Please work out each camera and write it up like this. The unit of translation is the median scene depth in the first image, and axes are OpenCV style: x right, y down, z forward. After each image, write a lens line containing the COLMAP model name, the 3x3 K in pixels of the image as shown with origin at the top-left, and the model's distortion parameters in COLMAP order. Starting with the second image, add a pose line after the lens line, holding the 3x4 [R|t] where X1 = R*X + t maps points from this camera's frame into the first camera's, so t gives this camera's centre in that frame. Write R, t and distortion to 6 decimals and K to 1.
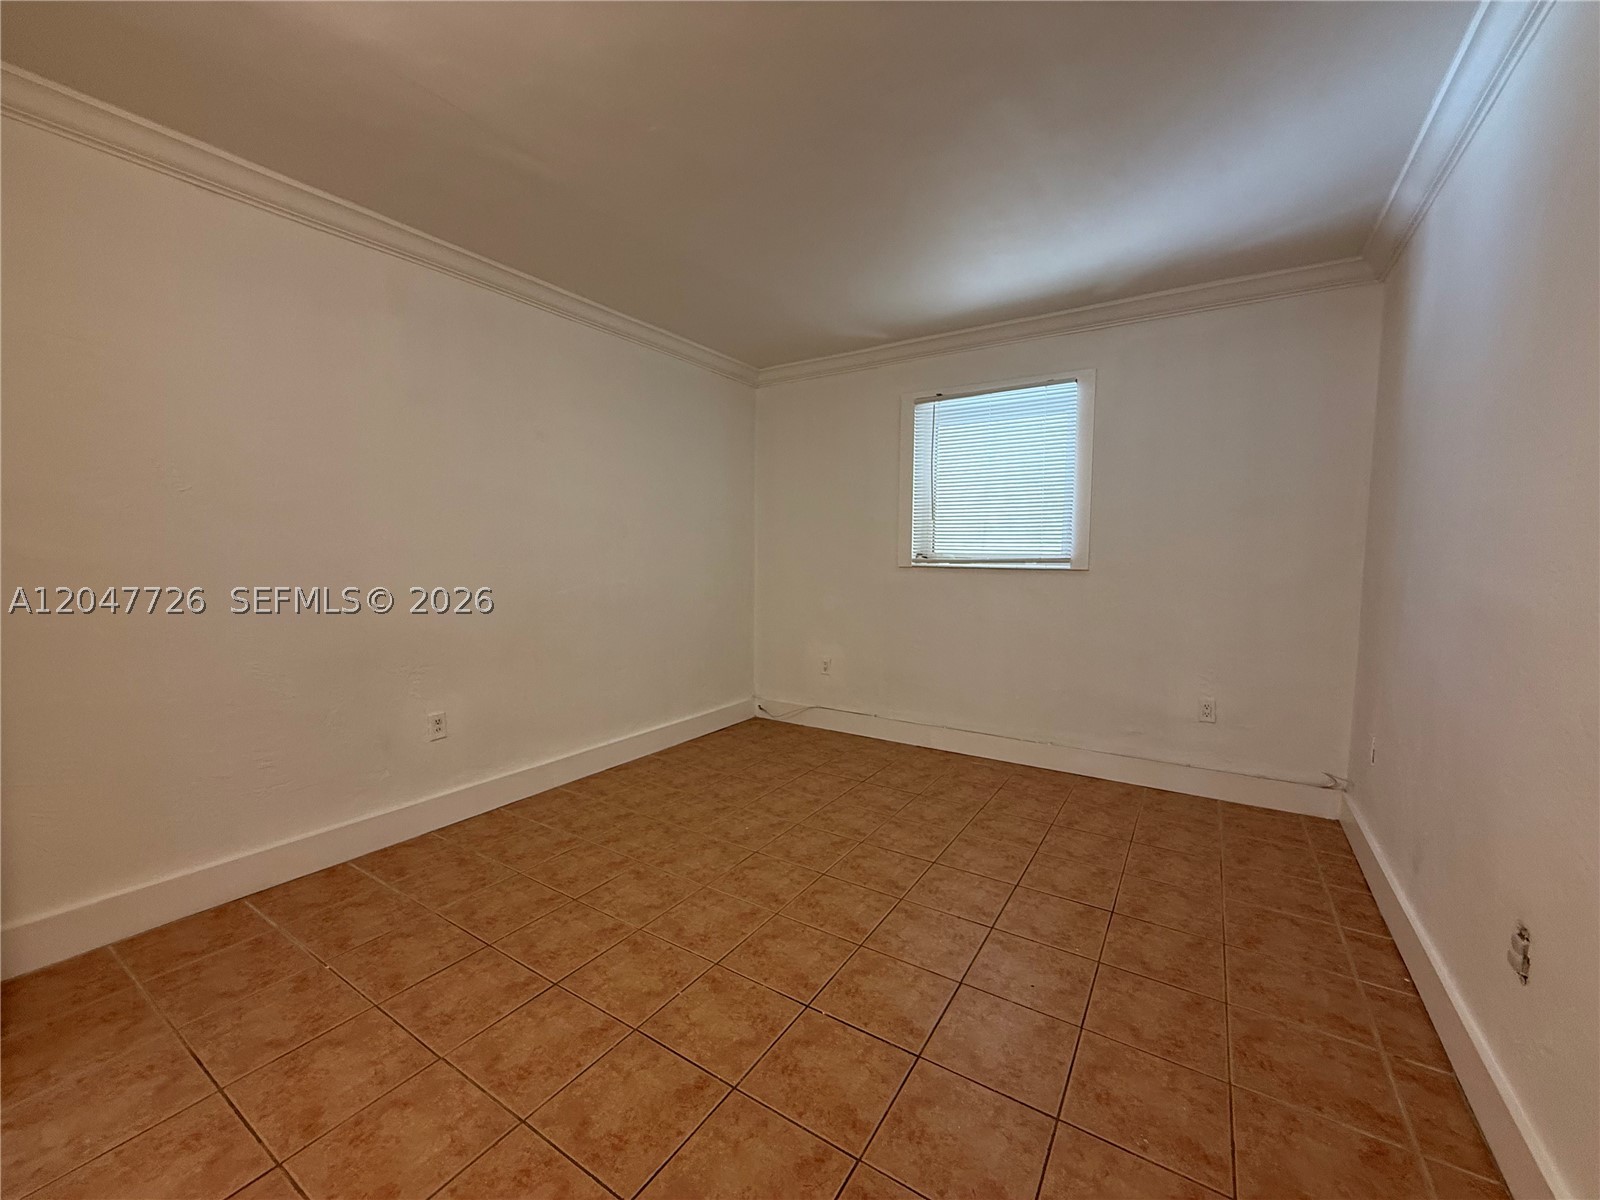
lens RADIAL K [[636.0, 0, 802.7], [0, 636.0, 602.4], [0, 0, 1]] dist [-0.020835, 0.000550]
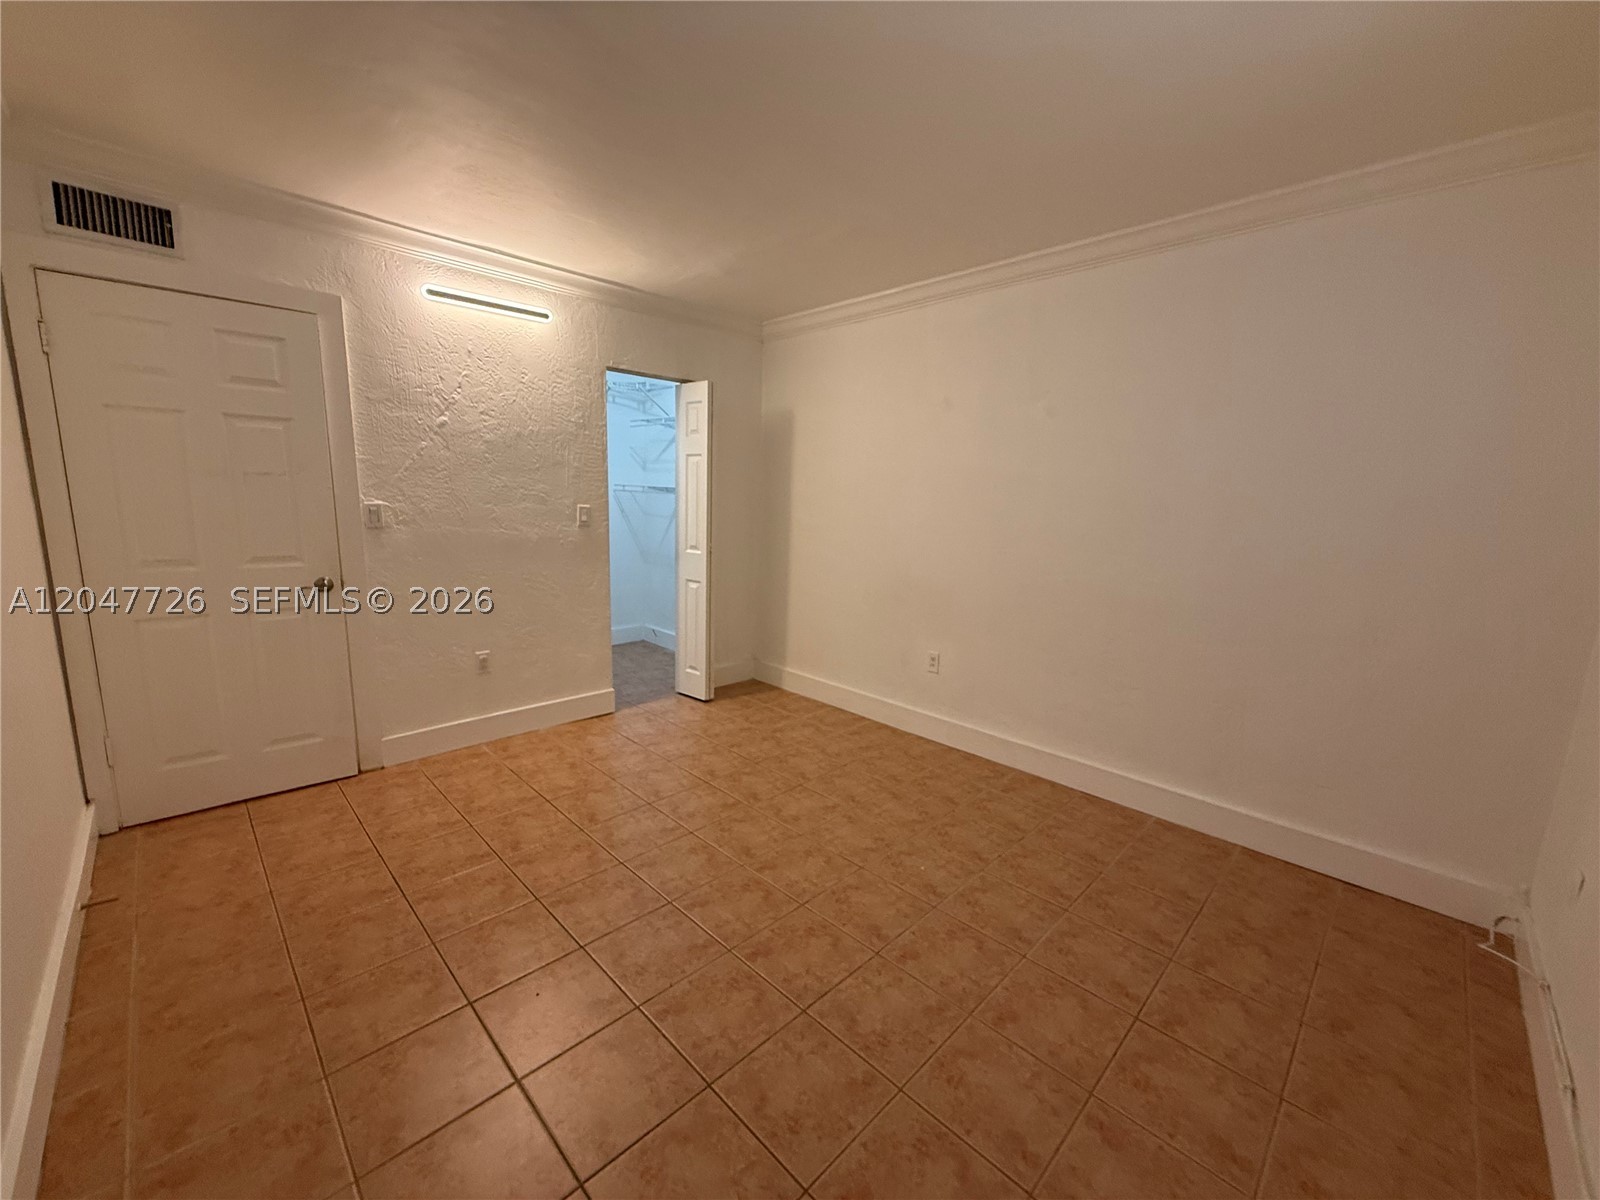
lens RADIAL K [[636.0, 0, 800.4], [0, 636.0, 601.3], [0, 0, 1]] dist [-0.020835, 0.000550]
pose [[-0.212468, 0.153798, -0.964989, 0.787117], [-0.111567, 0.977261, 0.180318, -0.144023], [0.970778, 0.145973, -0.190478, 1.044385]]
